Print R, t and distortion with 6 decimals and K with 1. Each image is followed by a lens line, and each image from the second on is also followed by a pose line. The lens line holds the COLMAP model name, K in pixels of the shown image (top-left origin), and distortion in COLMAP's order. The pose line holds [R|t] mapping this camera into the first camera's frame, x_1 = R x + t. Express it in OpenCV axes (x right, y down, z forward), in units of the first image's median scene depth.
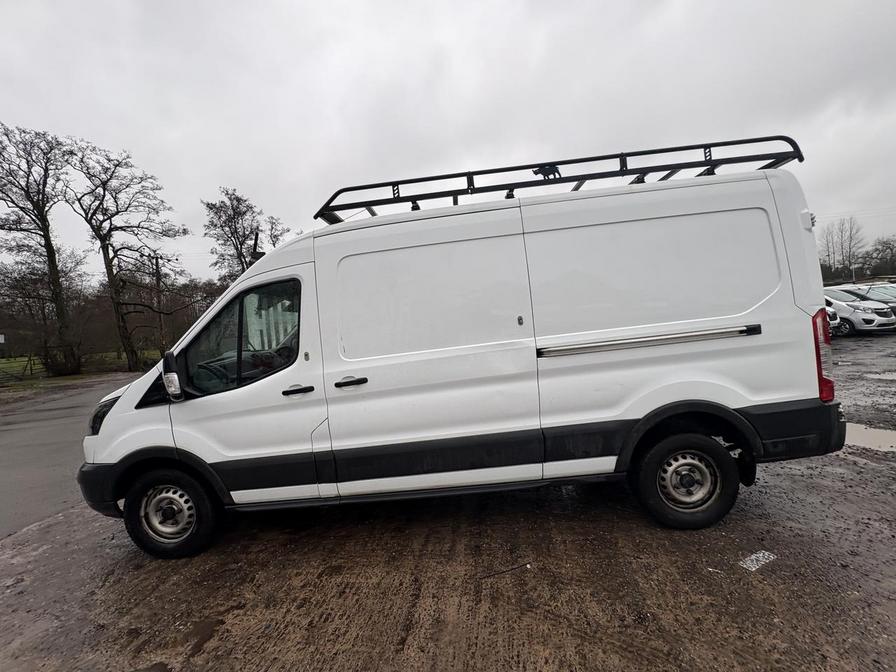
lens RADIAL K [[354.6, 0, 446.8], [0, 354.6, 334.4], [0, 0, 1]] dist [-0.004749, 0.001347]
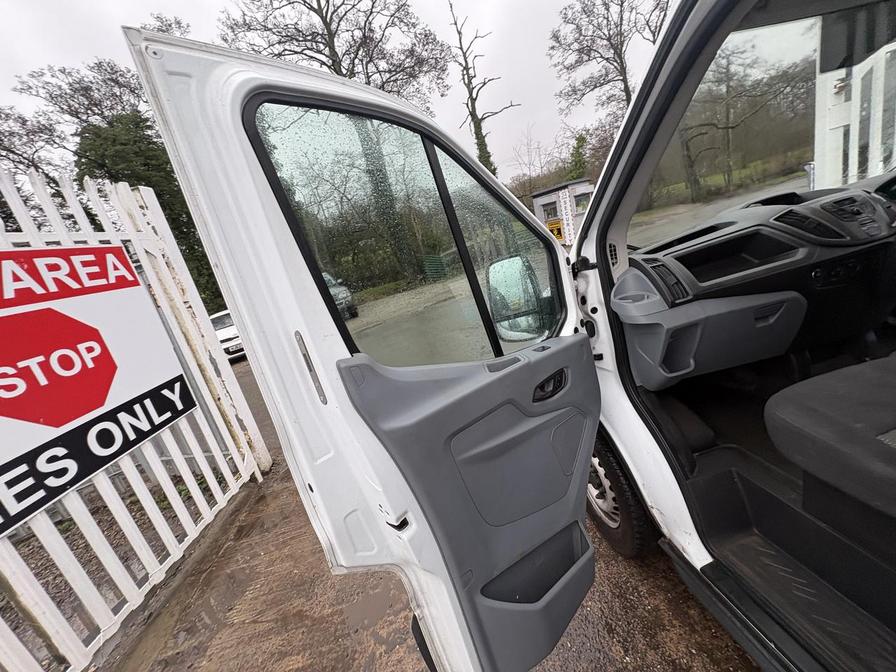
lens RADIAL K [[354.6, 0, 449.7], [0, 354.6, 336.7], [0, 0, 1]] dist [-0.004749, 0.001347]
pose [[0.244754, 0.270227, -0.931167, -0.040418], [0.200206, 0.925595, 0.321234, -0.002624], [0.948690, -0.265048, 0.172442, 0.091619]]
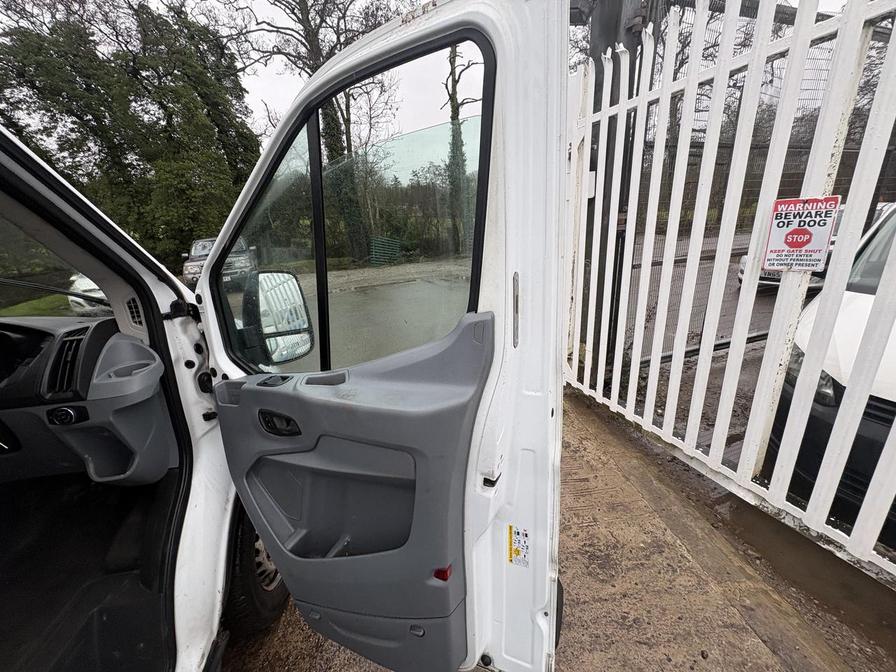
lens RADIAL K [[354.6, 0, 448.0], [0, 354.6, 337.6], [0, 0, 1]] dist [-0.004749, 0.001347]
pose [[0.194297, 0.362290, -0.911589, -0.037272], [0.020806, 0.927568, 0.373075, -0.006869], [0.980722, -0.091454, 0.172686, 0.239234]]
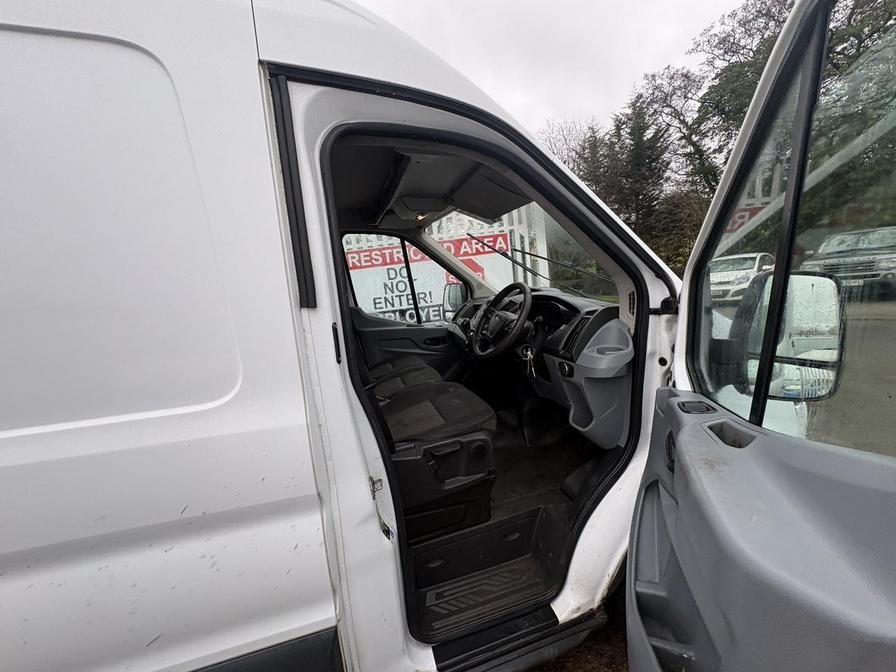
lens RADIAL K [[354.6, 0, 447.6], [0, 354.6, 337.3], [0, 0, 1]] dist [-0.004749, 0.001347]
pose [[-0.931926, 0.226315, -0.283364, -0.049412], [0.168072, 0.961929, 0.215510, -0.004190], [0.321349, 0.153214, -0.934484, 0.251123]]
